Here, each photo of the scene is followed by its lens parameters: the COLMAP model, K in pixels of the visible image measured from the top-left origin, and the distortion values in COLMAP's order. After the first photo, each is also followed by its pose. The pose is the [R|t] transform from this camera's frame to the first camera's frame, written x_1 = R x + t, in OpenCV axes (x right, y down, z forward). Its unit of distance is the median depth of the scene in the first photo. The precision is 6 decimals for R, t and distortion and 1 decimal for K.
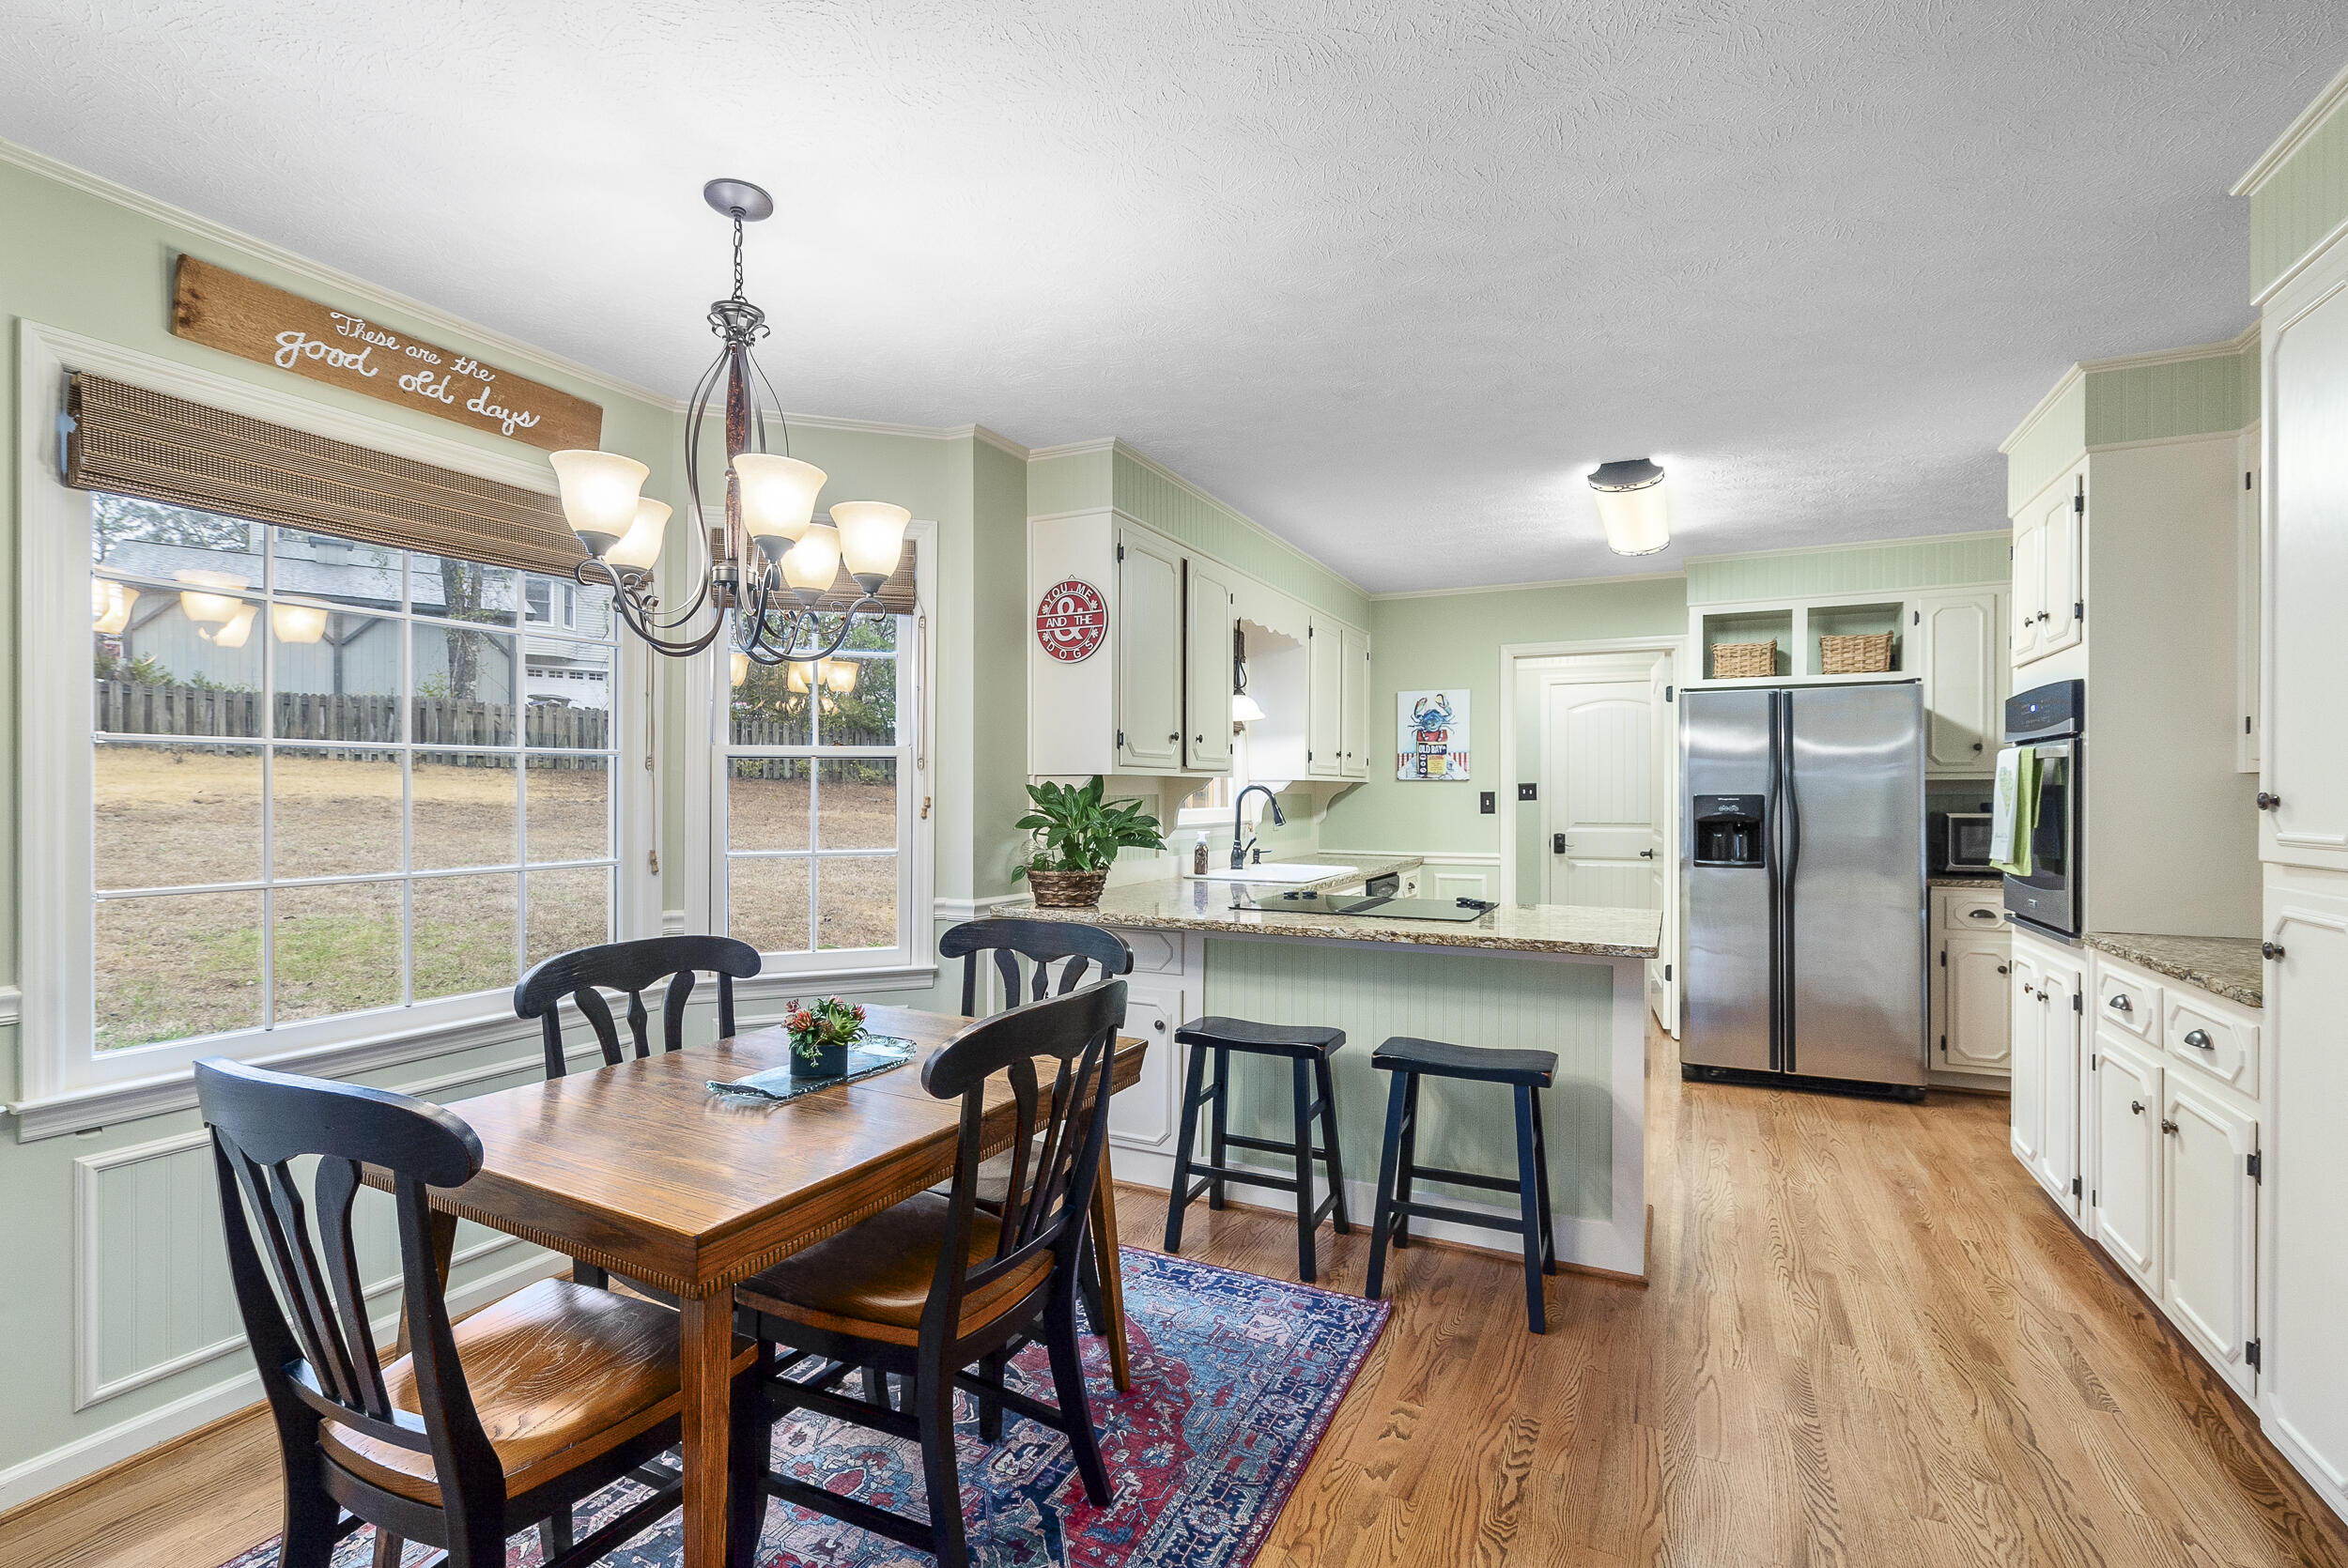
lens RADIAL K [[1060.5, 0, 1191.7], [0, 1060.5, 789.7], [0, 0, 1]] dist [-0.004291, -0.000311]
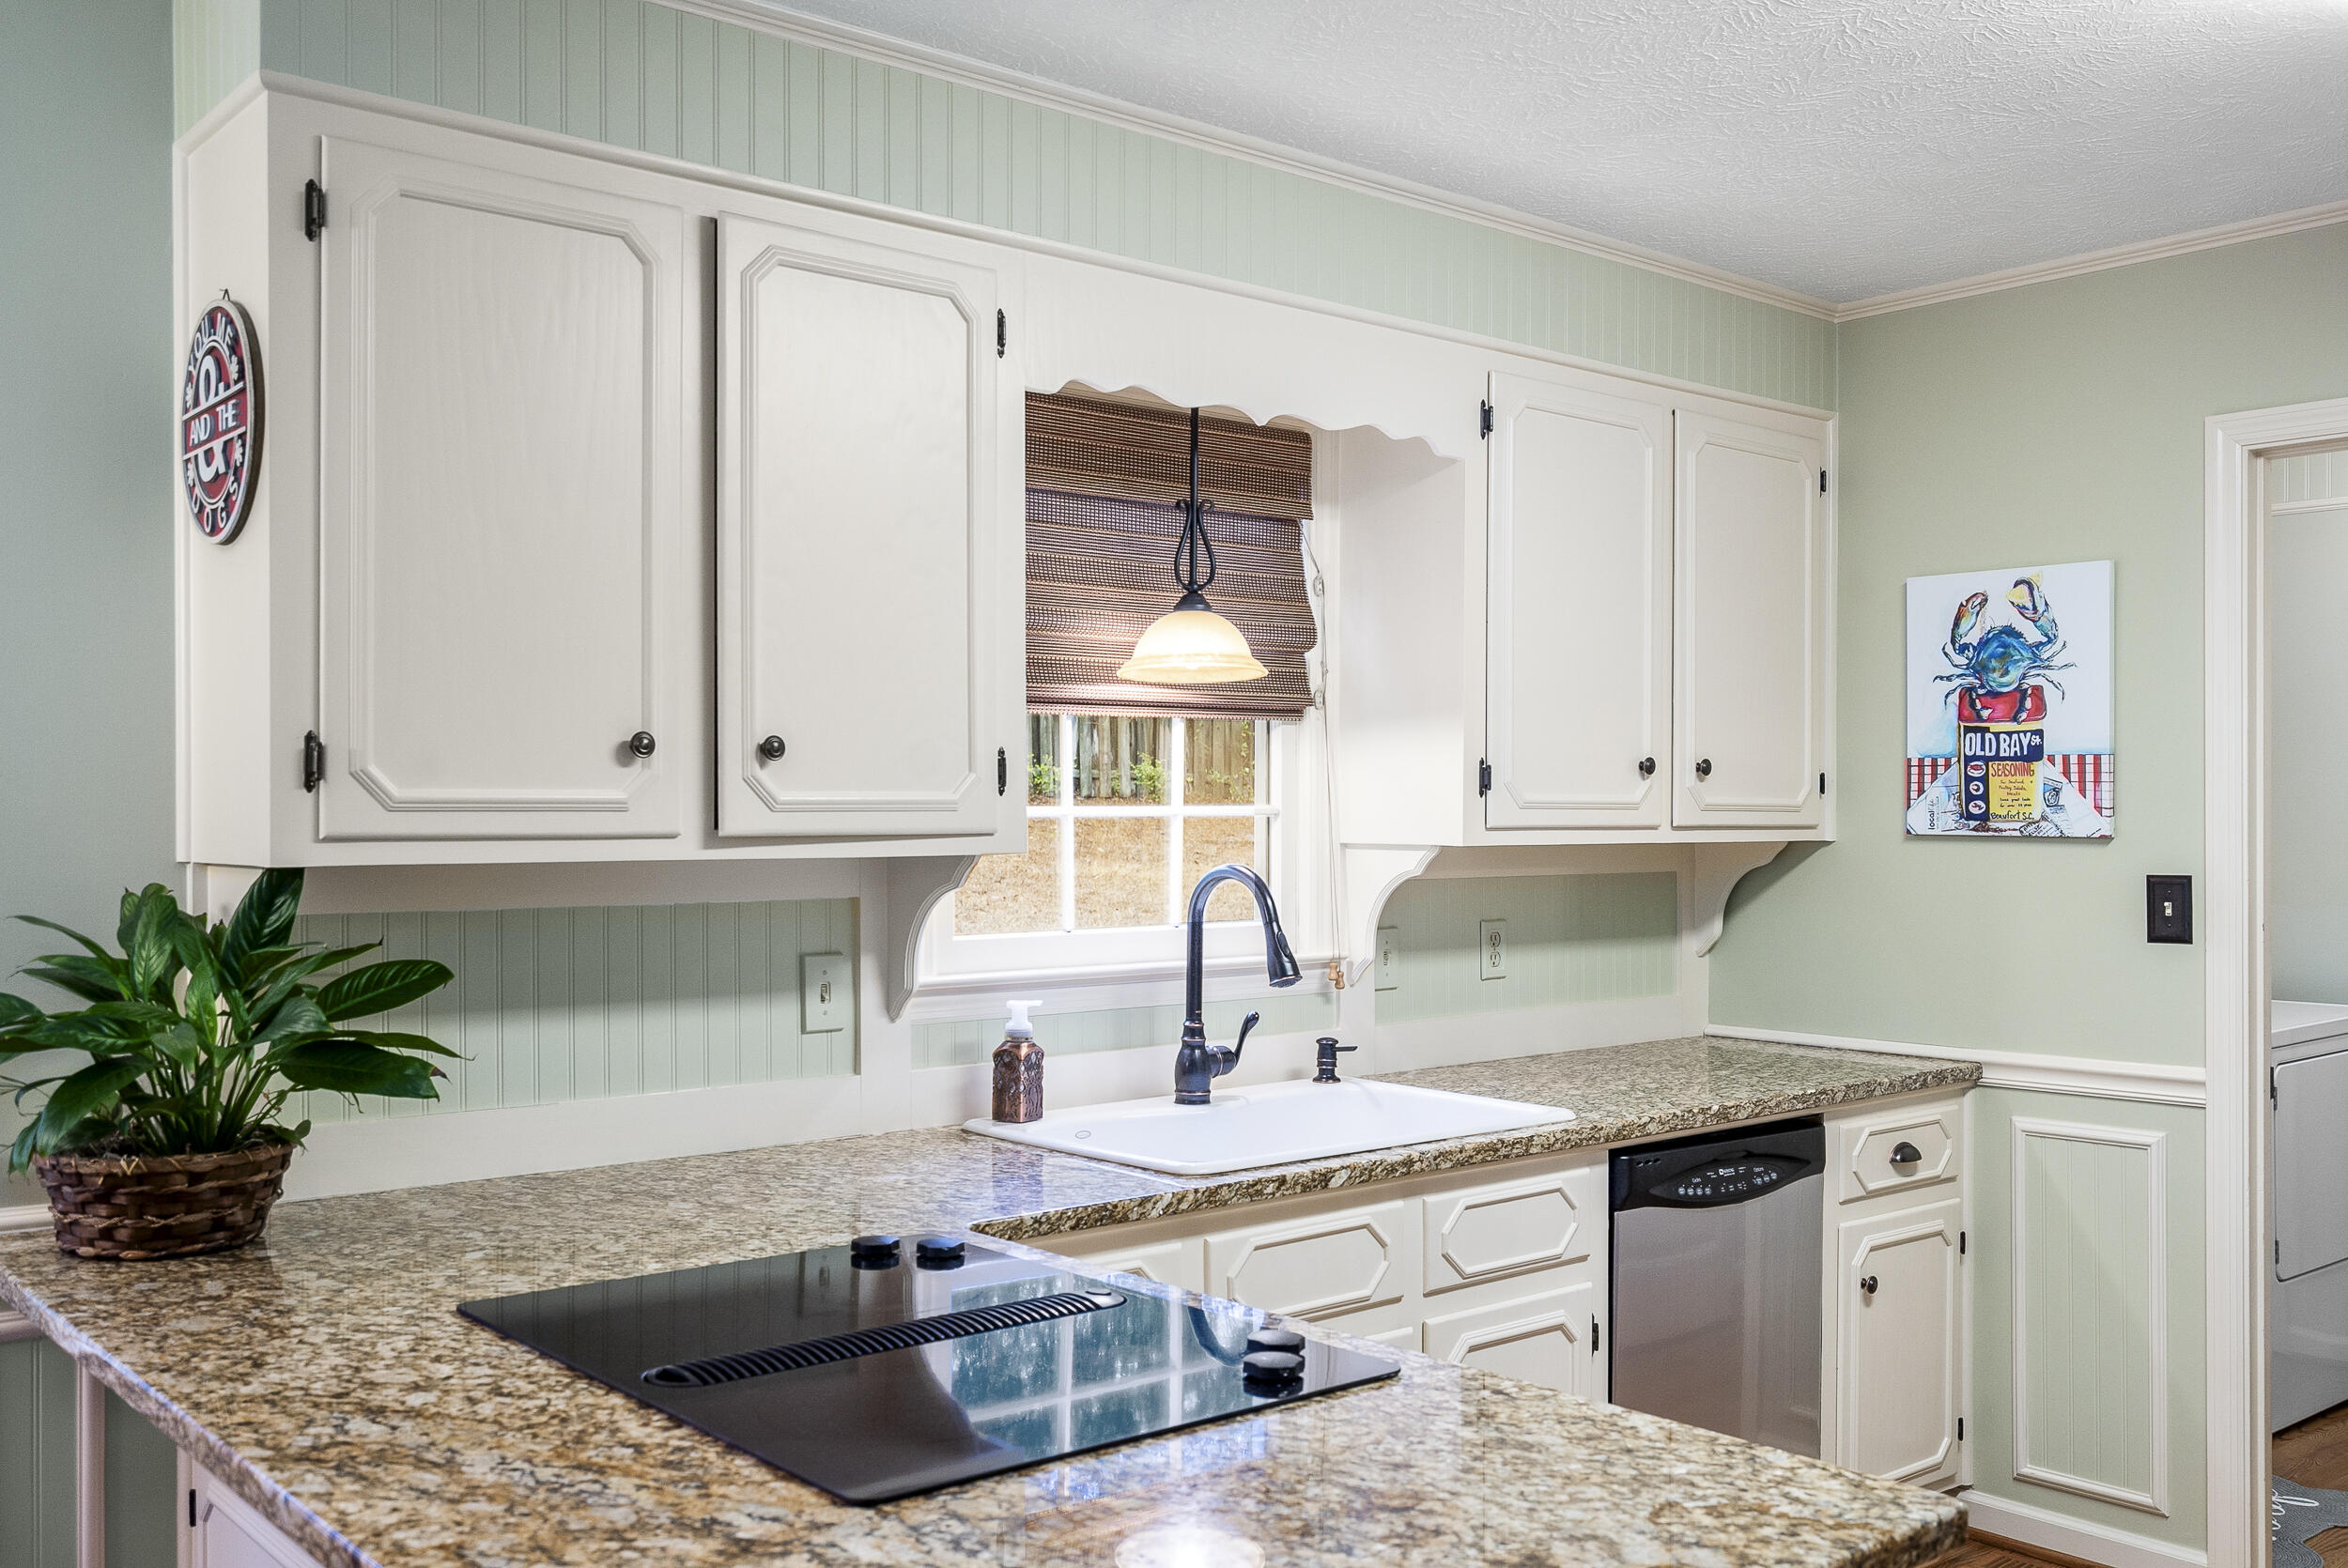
lens RADIAL K [[2072.0, 0, 1169.1], [0, 2072.0, 806.2], [0, 0, 1]] dist [0.011000, -0.003633]
pose [[0.909296, -0.002242, -0.416145, 0.378850], [0.001907, 0.999997, -0.001221, -0.027017], [0.416146, 0.000316, 0.909298, 0.429513]]
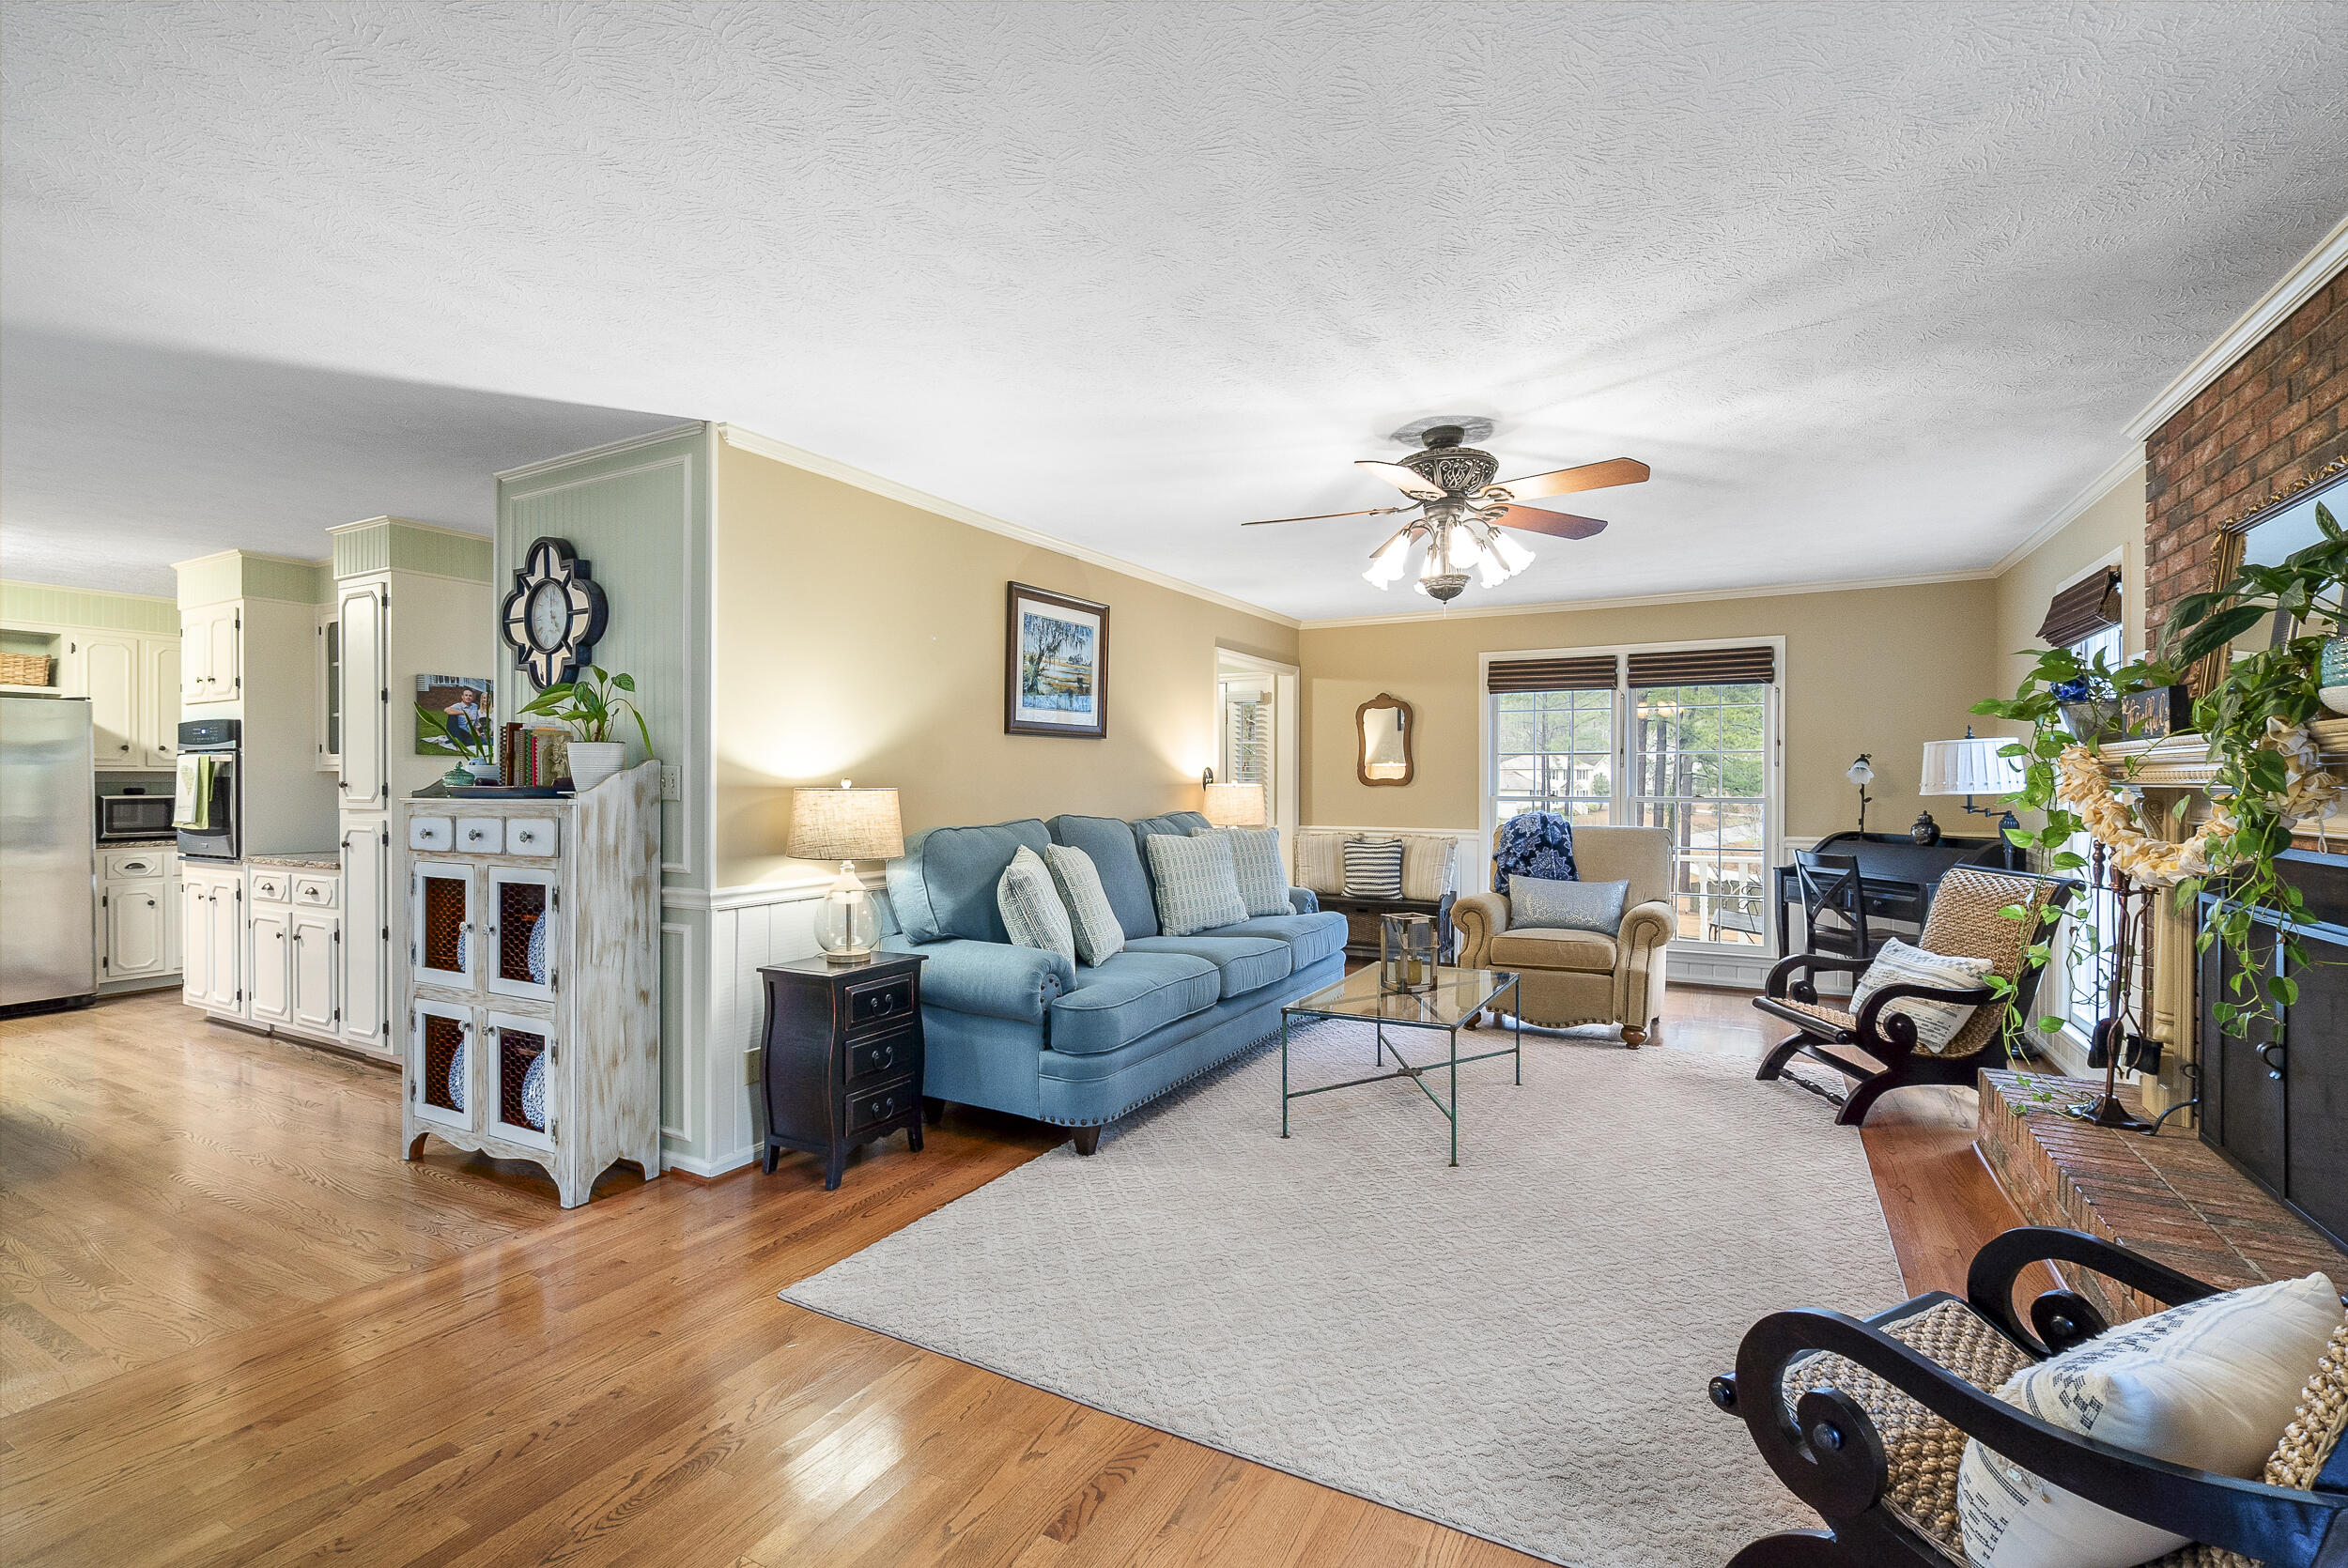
lens RADIAL K [[1060.5, 0, 1165.5], [0, 1060.5, 787.6], [0, 0, 1]] dist [-0.004291, -0.000311]
pose [[0.064244, -0.011178, 0.997872, -0.539374], [-0.001581, 0.999935, 0.011303, -0.005641], [-0.997933, -0.002304, 0.064223, -0.440291]]
